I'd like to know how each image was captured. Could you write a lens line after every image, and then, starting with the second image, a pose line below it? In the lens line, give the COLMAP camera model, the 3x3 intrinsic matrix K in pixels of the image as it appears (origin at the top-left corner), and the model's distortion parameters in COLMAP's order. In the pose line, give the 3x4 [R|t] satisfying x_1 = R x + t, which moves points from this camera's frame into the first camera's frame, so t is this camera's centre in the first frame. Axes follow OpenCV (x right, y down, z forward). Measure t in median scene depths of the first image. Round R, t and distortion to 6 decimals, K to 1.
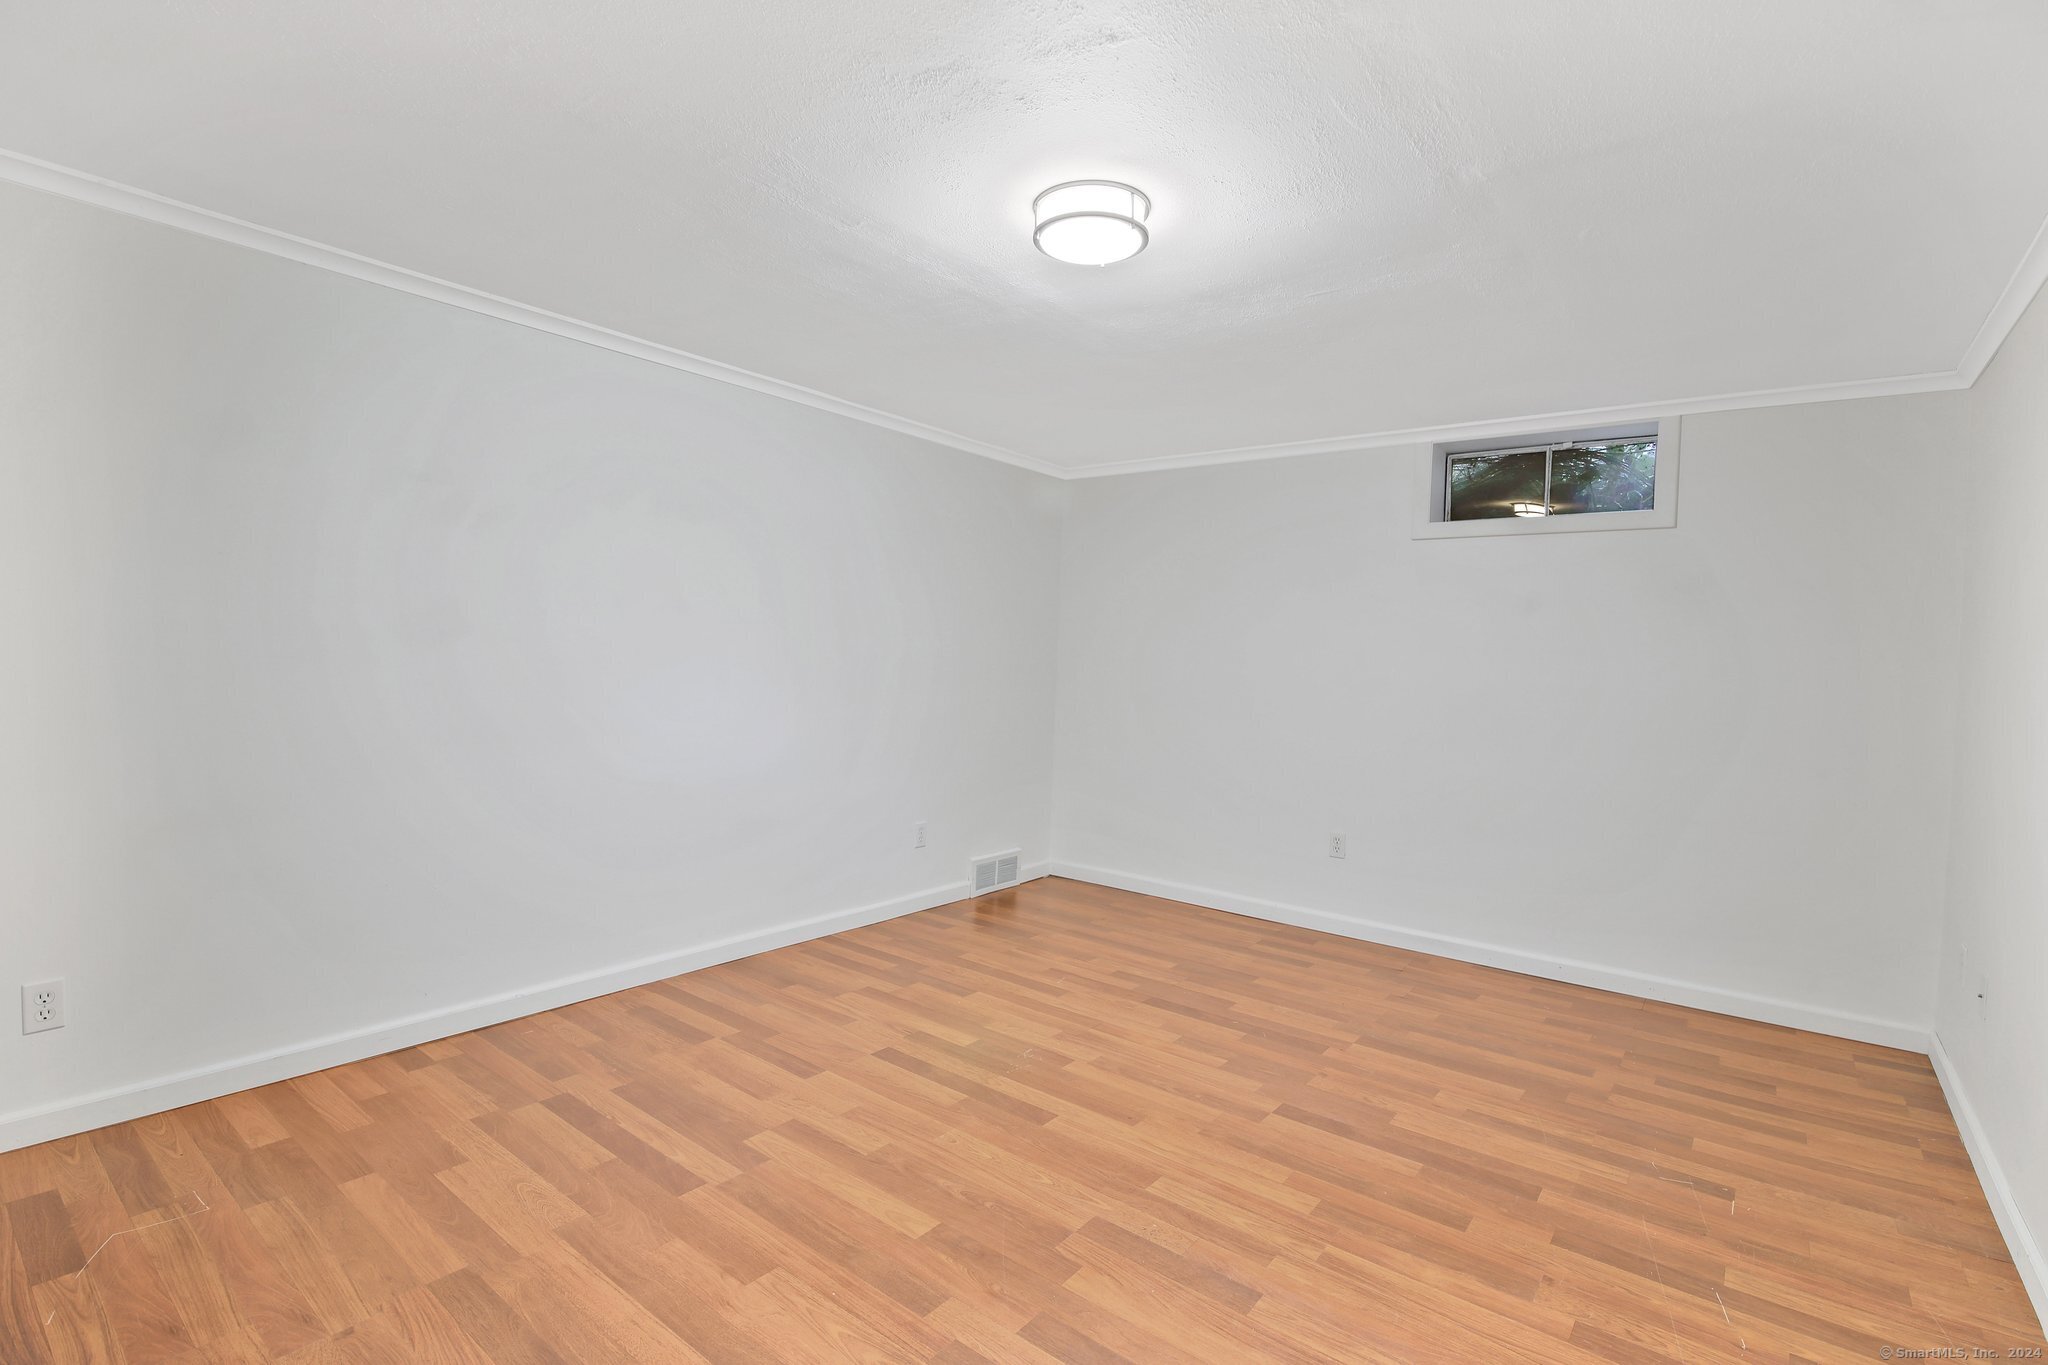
lens RADIAL K [[961.5, 0, 1027.5], [0, 961.5, 661.1], [0, 0, 1]] dist [-0.018057, 0.000238]
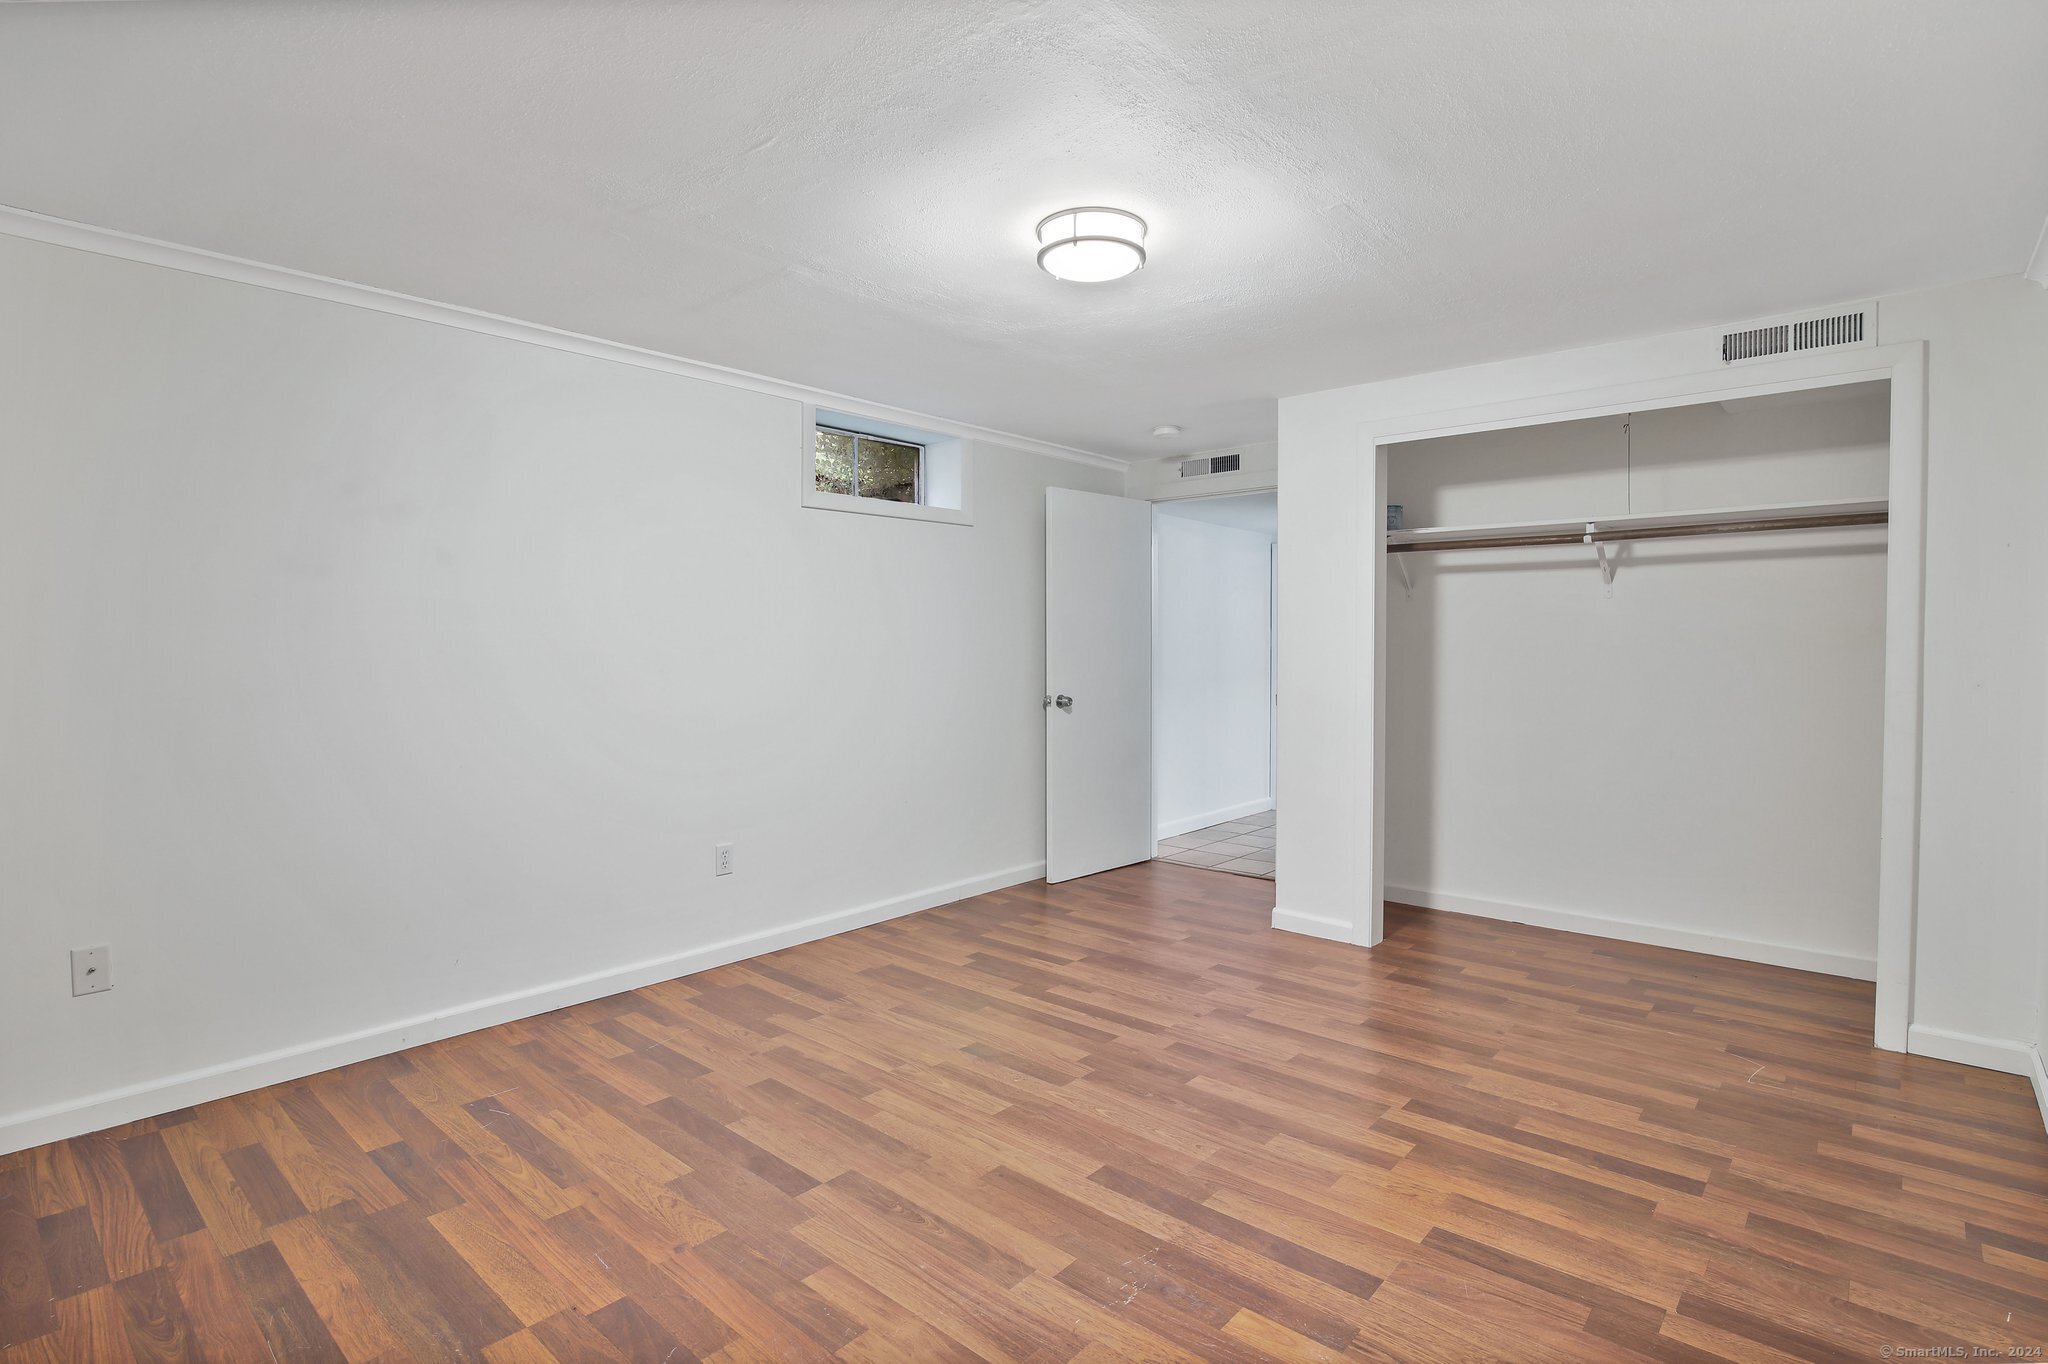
lens RADIAL K [[961.5, 0, 1027.5], [0, 961.5, 660.6], [0, 0, 1]] dist [-0.018057, 0.000238]
pose [[-0.997658, -0.034189, 0.059242, 0.054252], [-0.032937, 0.999216, 0.021982, 0.003998], [-0.059947, 0.019979, -0.998002, 2.005717]]
